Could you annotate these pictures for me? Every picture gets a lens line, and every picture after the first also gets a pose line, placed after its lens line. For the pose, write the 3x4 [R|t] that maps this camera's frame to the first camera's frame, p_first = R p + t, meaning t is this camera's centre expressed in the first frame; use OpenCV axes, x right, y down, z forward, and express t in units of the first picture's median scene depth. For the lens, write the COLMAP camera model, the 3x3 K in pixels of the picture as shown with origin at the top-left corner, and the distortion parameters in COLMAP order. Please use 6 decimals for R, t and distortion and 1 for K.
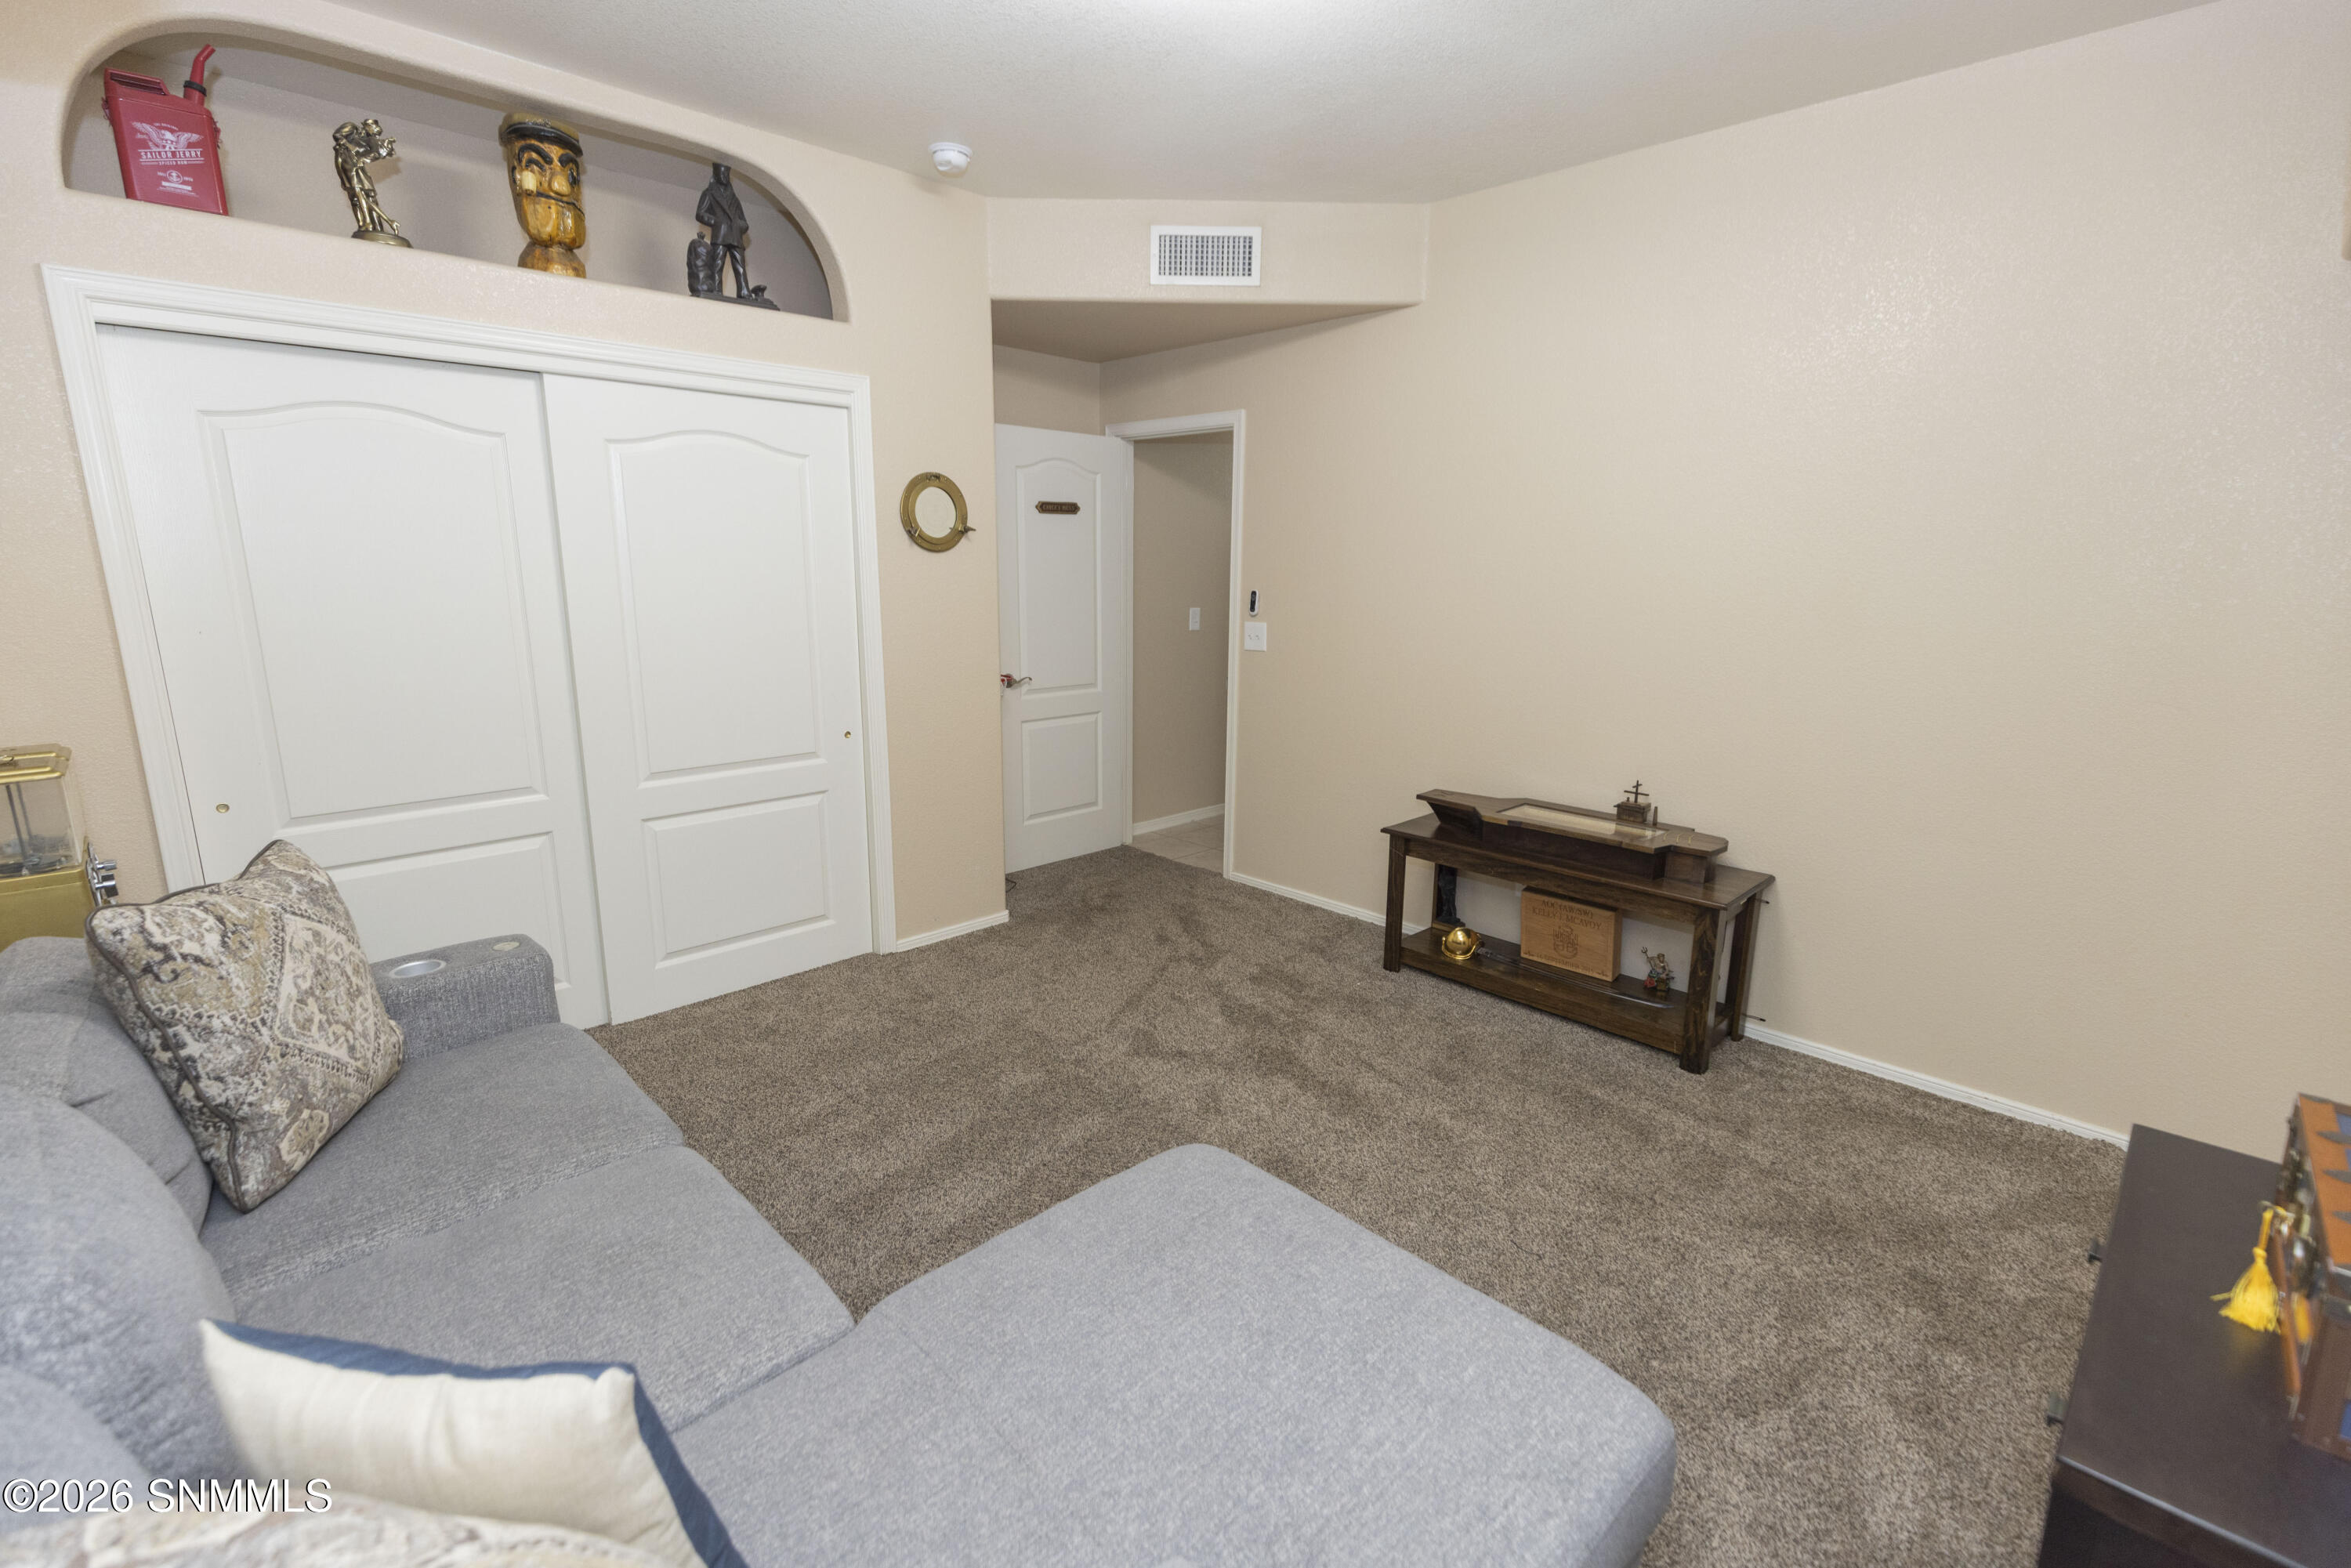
lens RADIAL K [[1037.4, 0, 1175.6], [0, 1037.4, 771.7], [0, 0, 1]] dist [-0.001787, -0.000641]
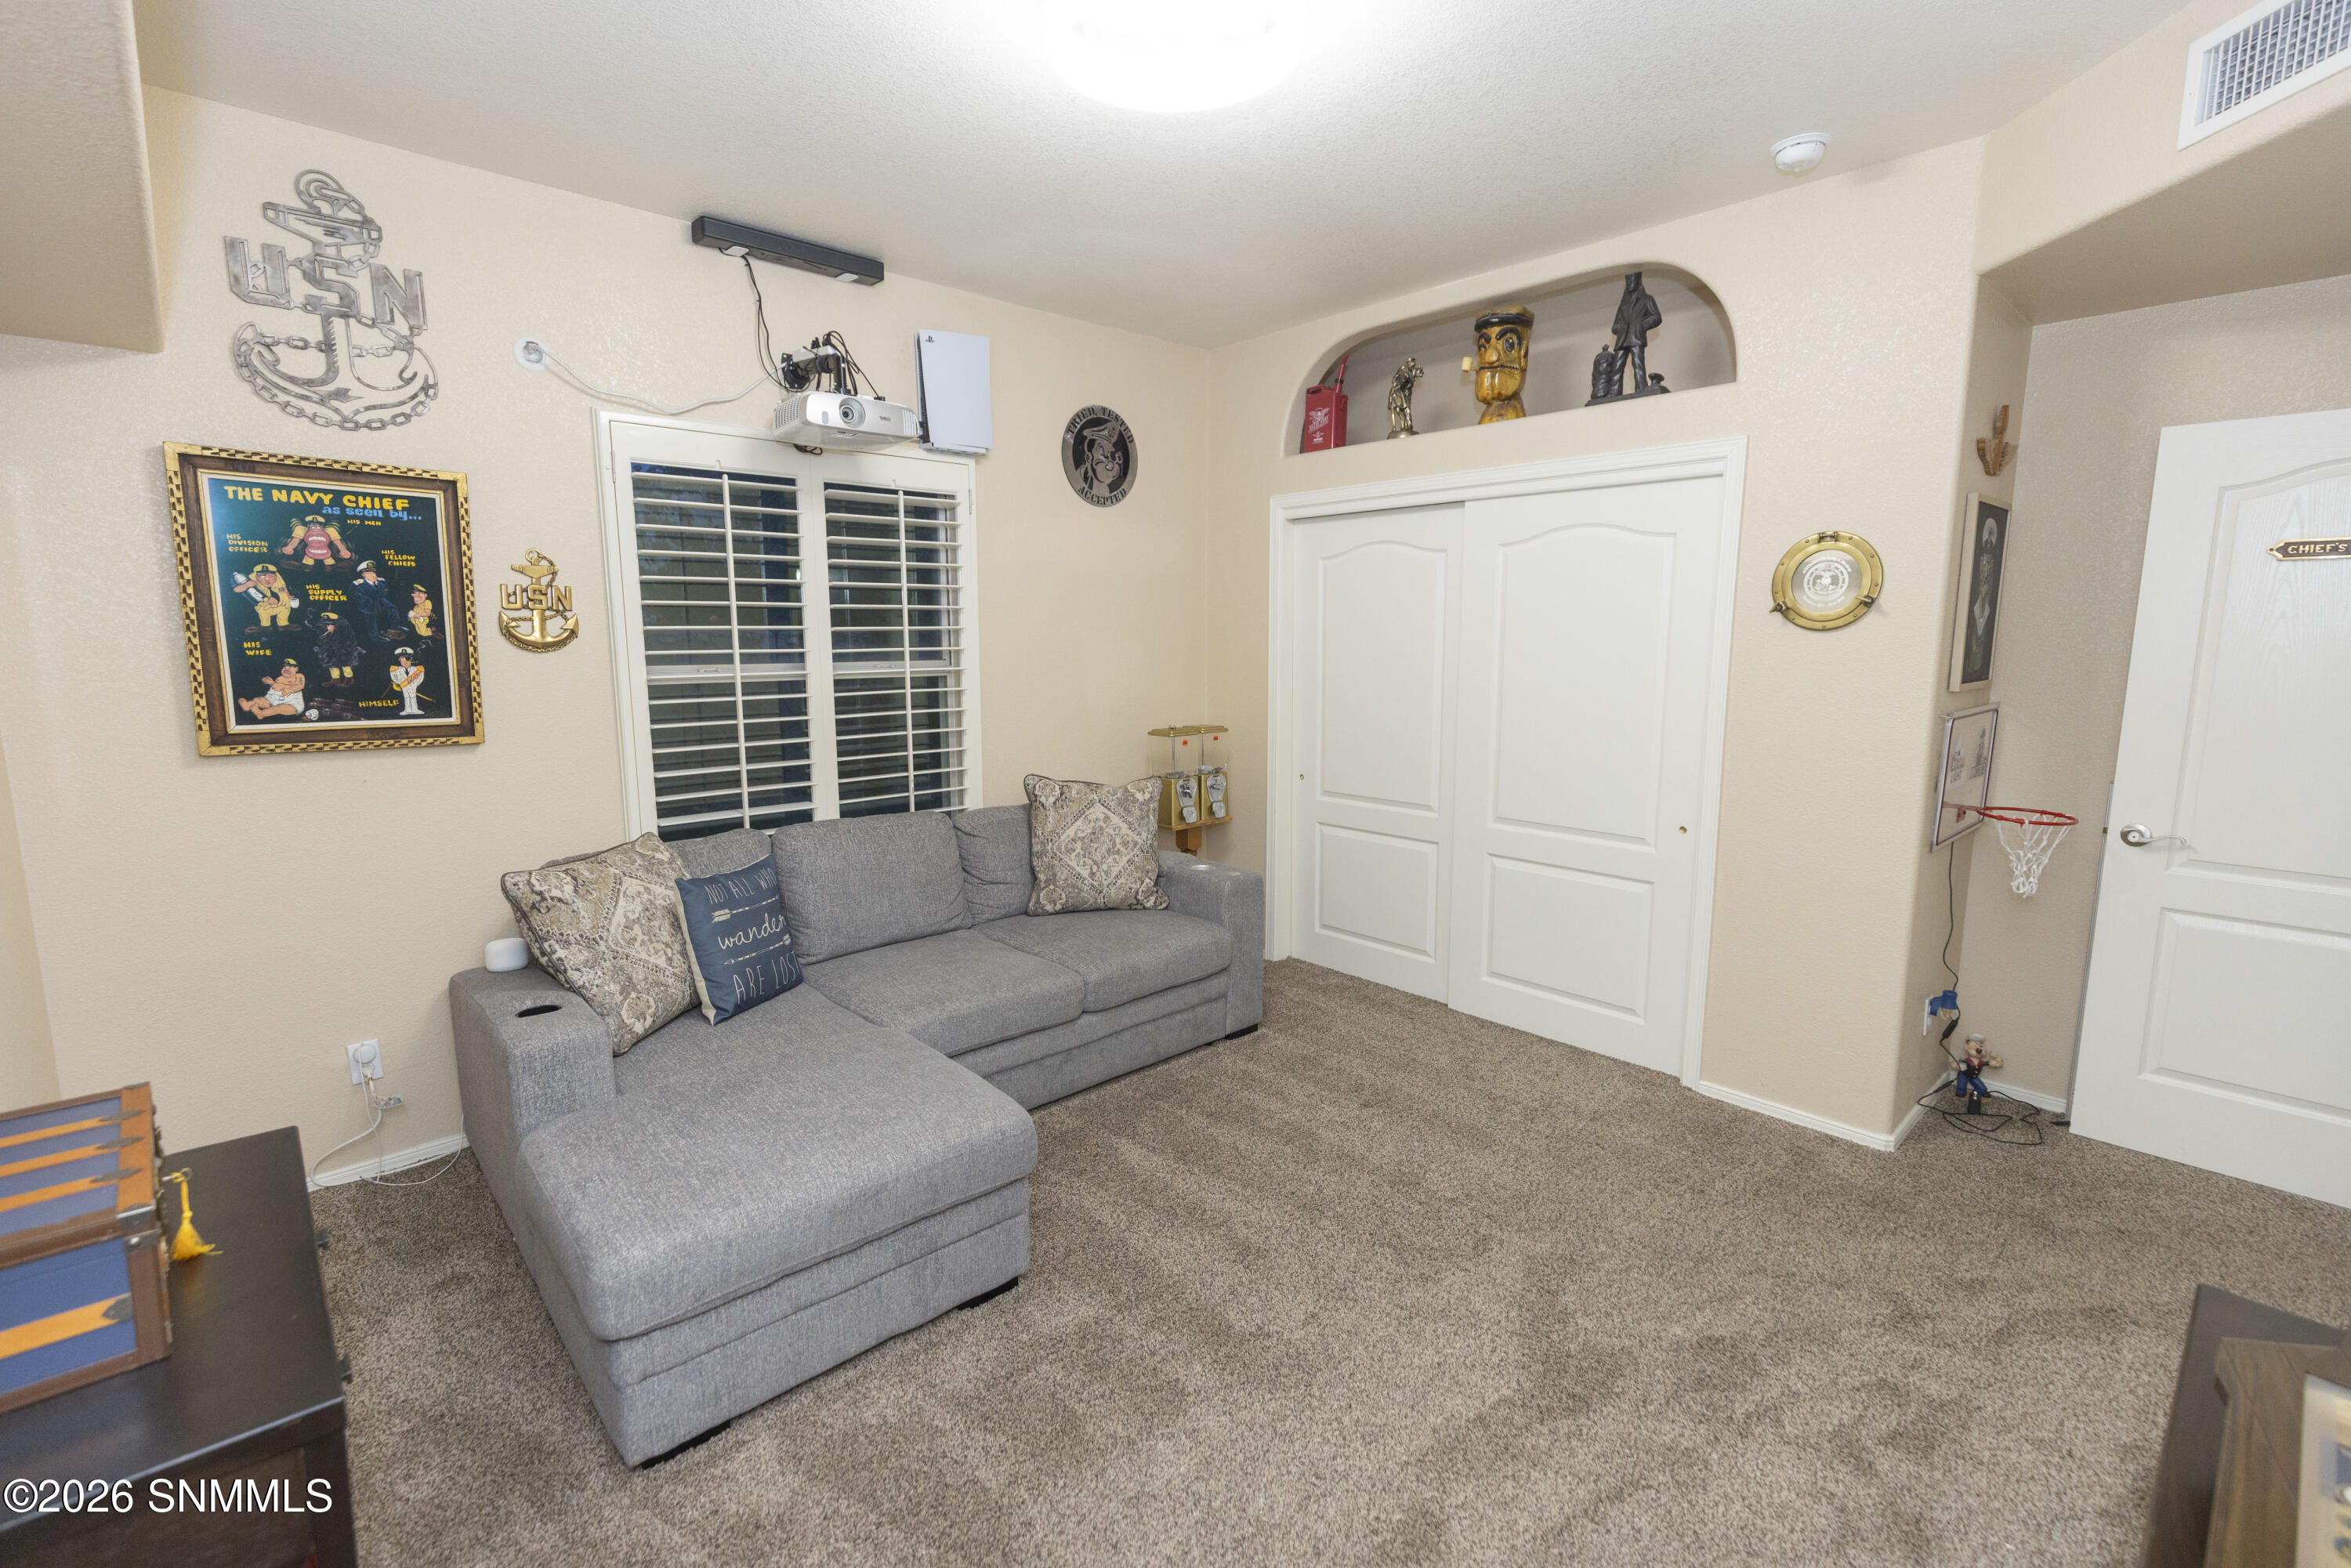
lens RADIAL K [[1037.4, 0, 1185.7], [0, 1037.4, 779.4], [0, 0, 1]] dist [-0.001787, -0.000641]
pose [[-0.037027, 0.130093, -0.990810, 0.710884], [-0.203662, 0.969699, 0.134932, -0.134545], [0.978341, 0.206787, -0.009410, 0.680463]]
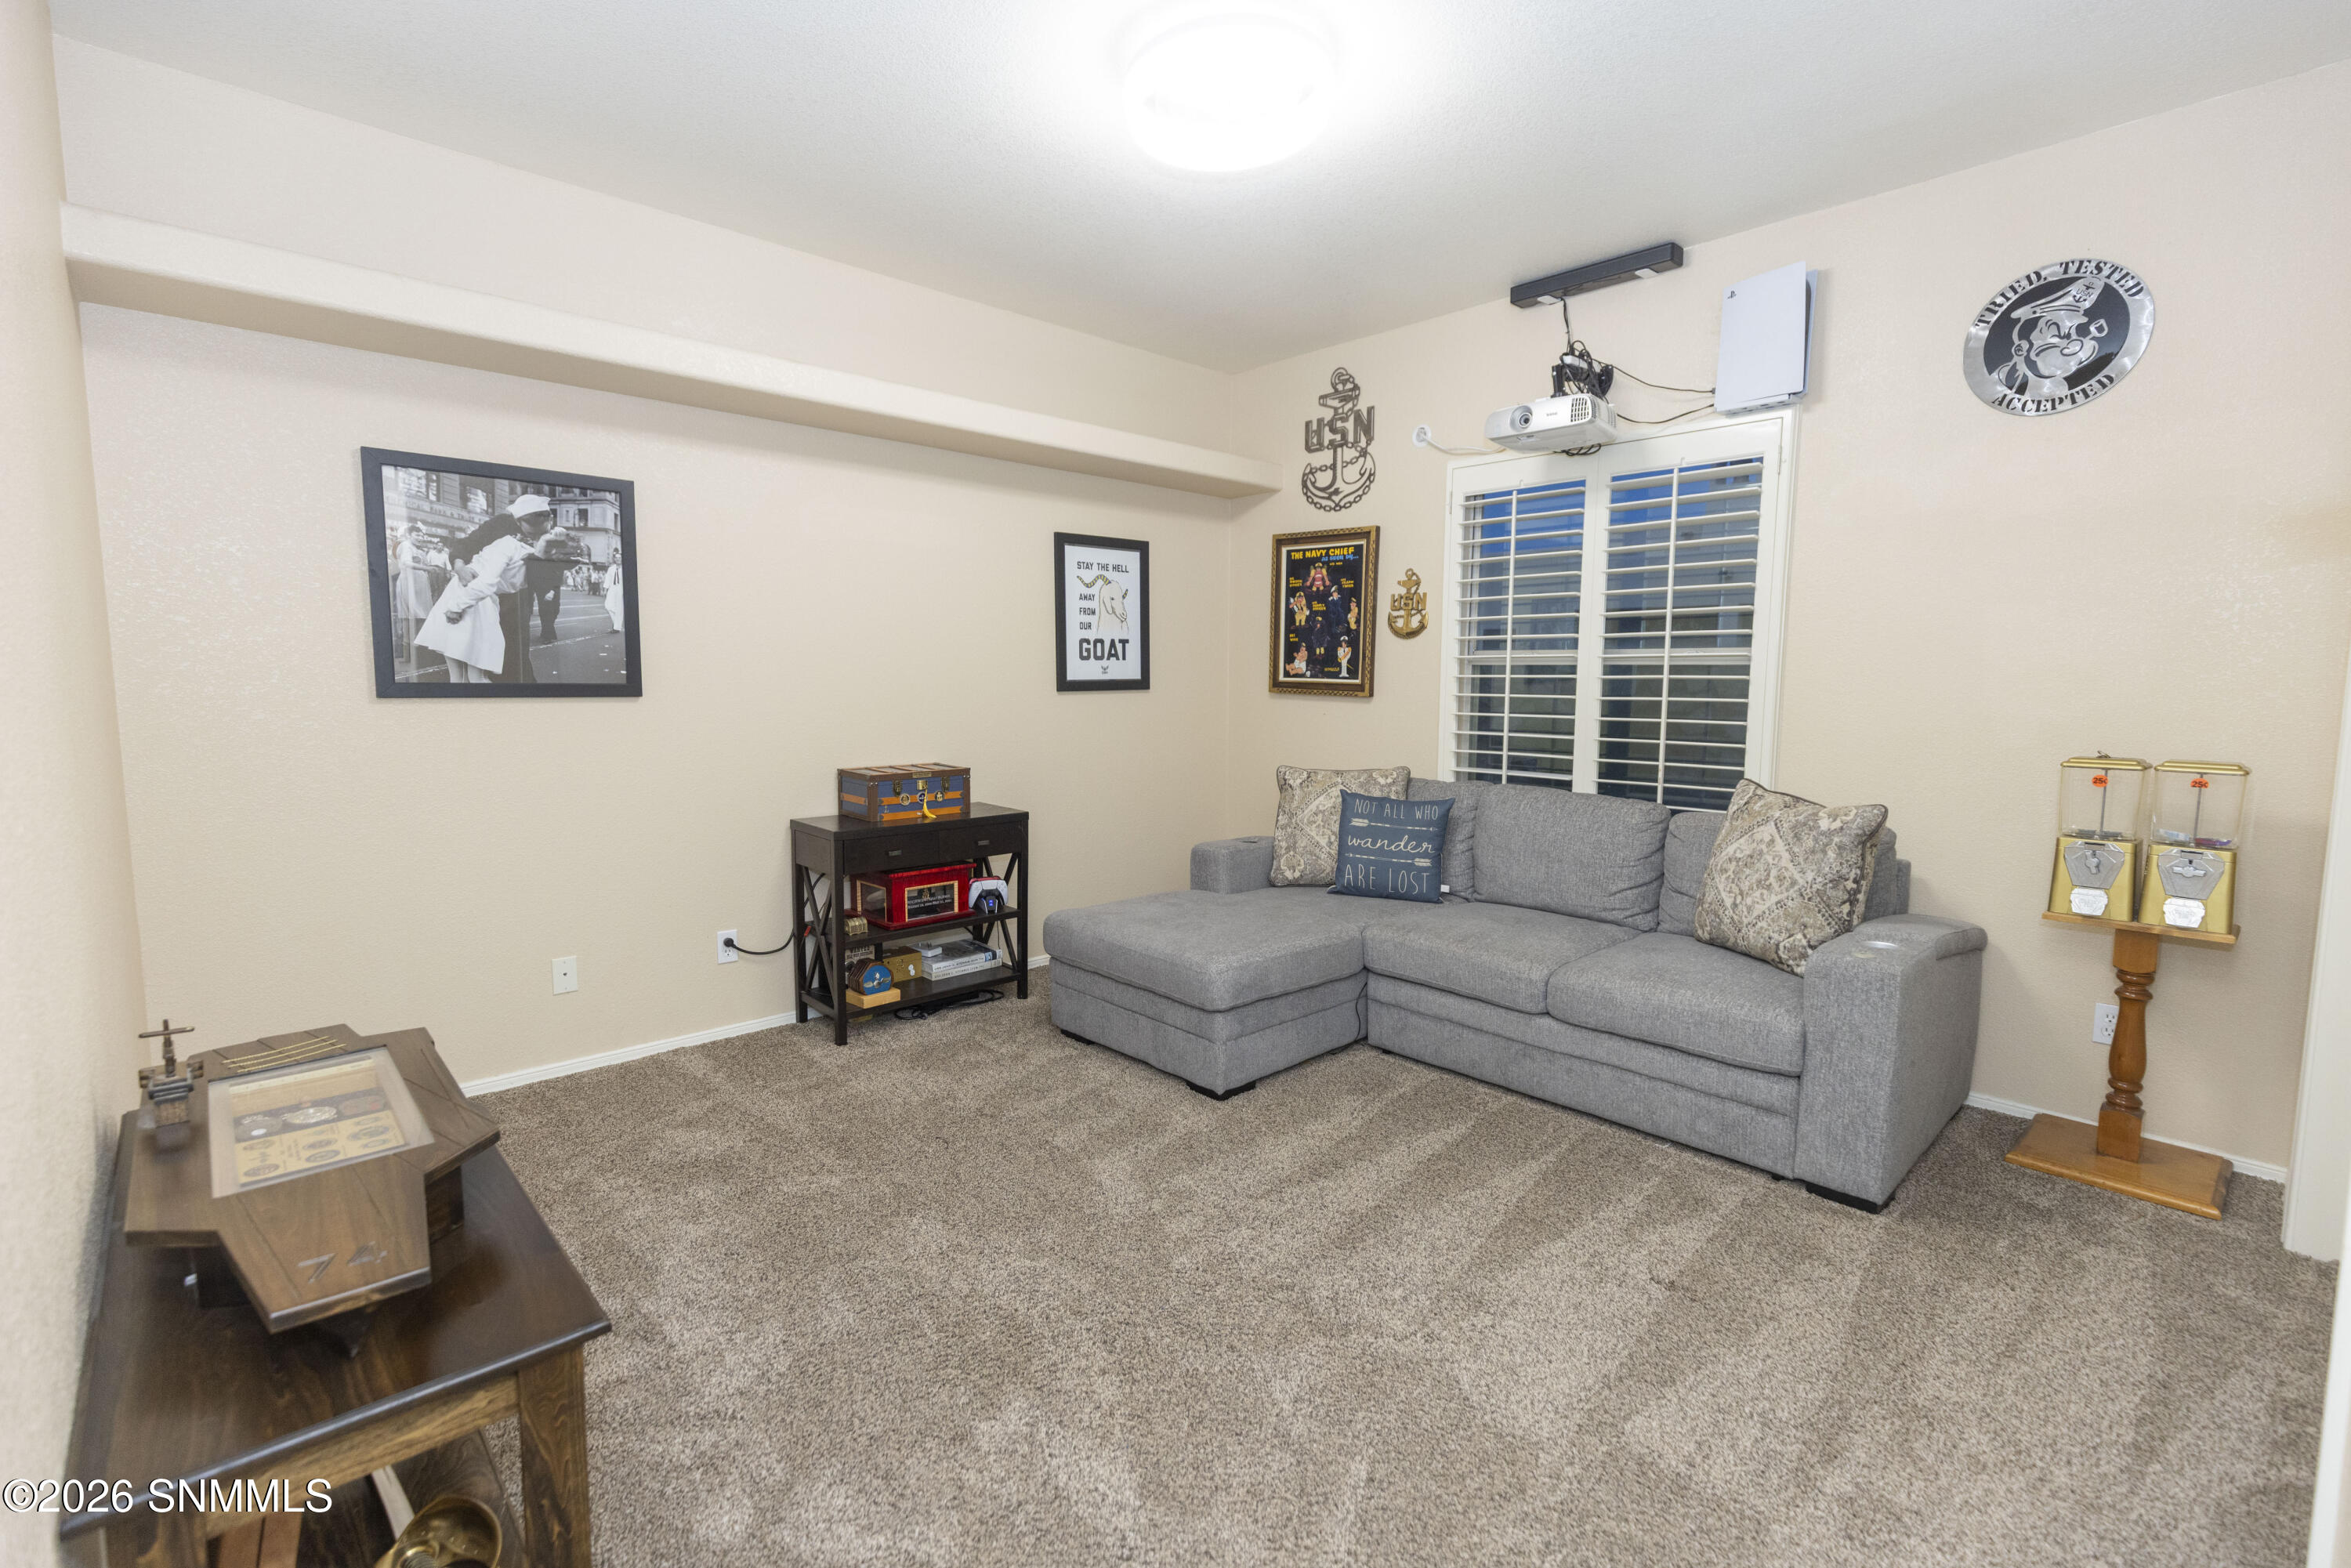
lens RADIAL K [[1037.4, 0, 1176.6], [0, 1037.4, 777.8], [0, 0, 1]] dist [-0.001787, -0.000641]
pose [[-0.999473, -0.018118, 0.026921, 0.028927], [-0.009135, 0.953157, 0.302339, -0.242352], [-0.031138, 0.301934, -0.952820, 1.484795]]
